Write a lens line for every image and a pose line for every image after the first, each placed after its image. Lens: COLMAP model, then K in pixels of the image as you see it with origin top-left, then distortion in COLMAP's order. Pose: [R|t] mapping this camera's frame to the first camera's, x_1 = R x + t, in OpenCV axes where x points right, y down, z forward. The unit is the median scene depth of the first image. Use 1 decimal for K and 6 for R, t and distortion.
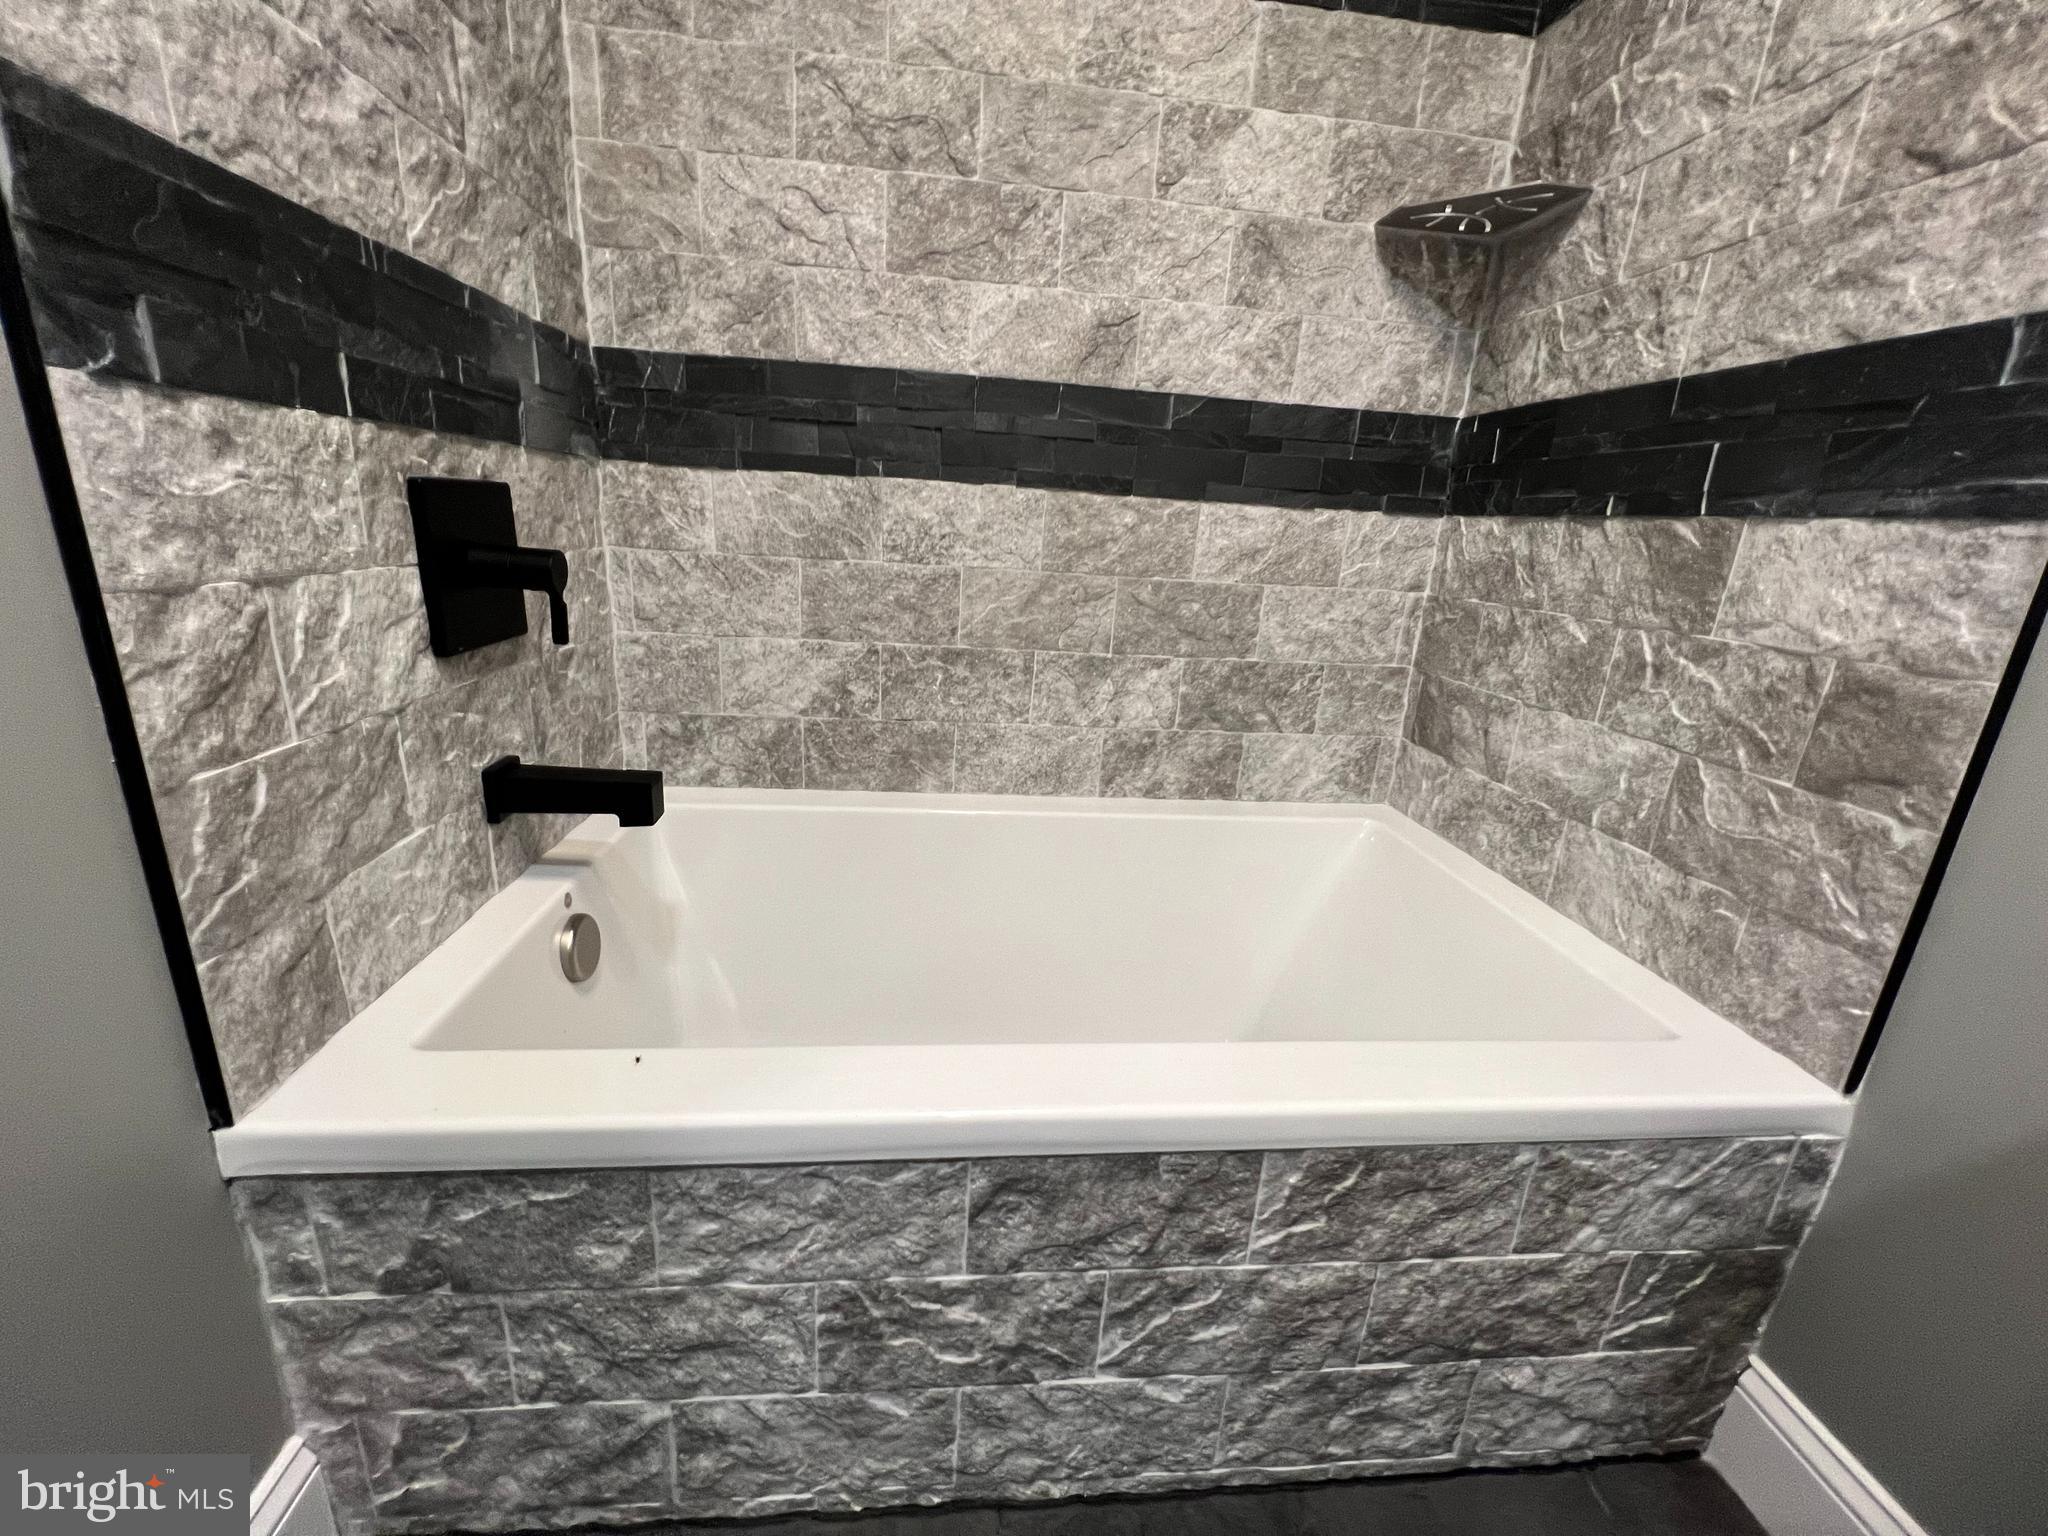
lens RADIAL K [[813.5, 0, 990.8], [0, 813.5, 772.2], [0, 0, 1]] dist [-0.001412, -0.000312]
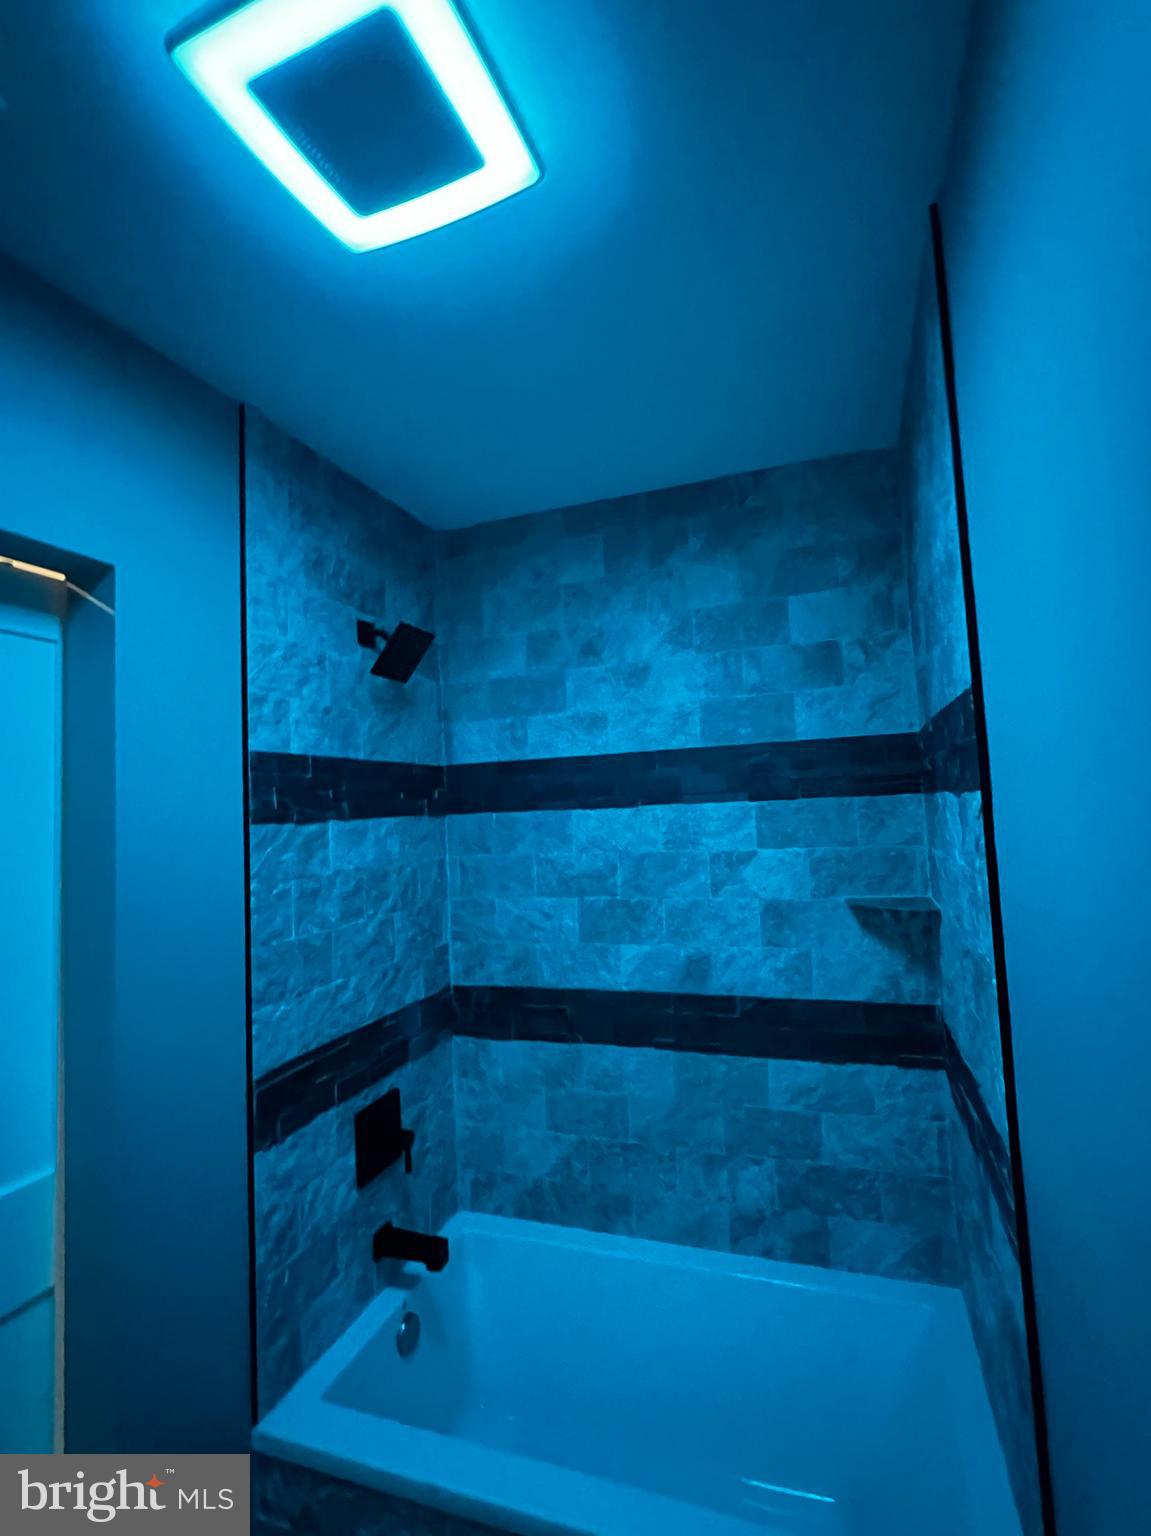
lens RADIAL K [[768.2, 0, 589.3], [0, 768.2, 688.5], [0, 0, 1]] dist [-0.006055, 0.000852]
pose [[0.896282, -0.132857, -0.423117, 0.743966], [-0.030323, 0.933482, -0.357340, -0.502475], [0.442447, 0.333107, 0.832634, -0.736594]]
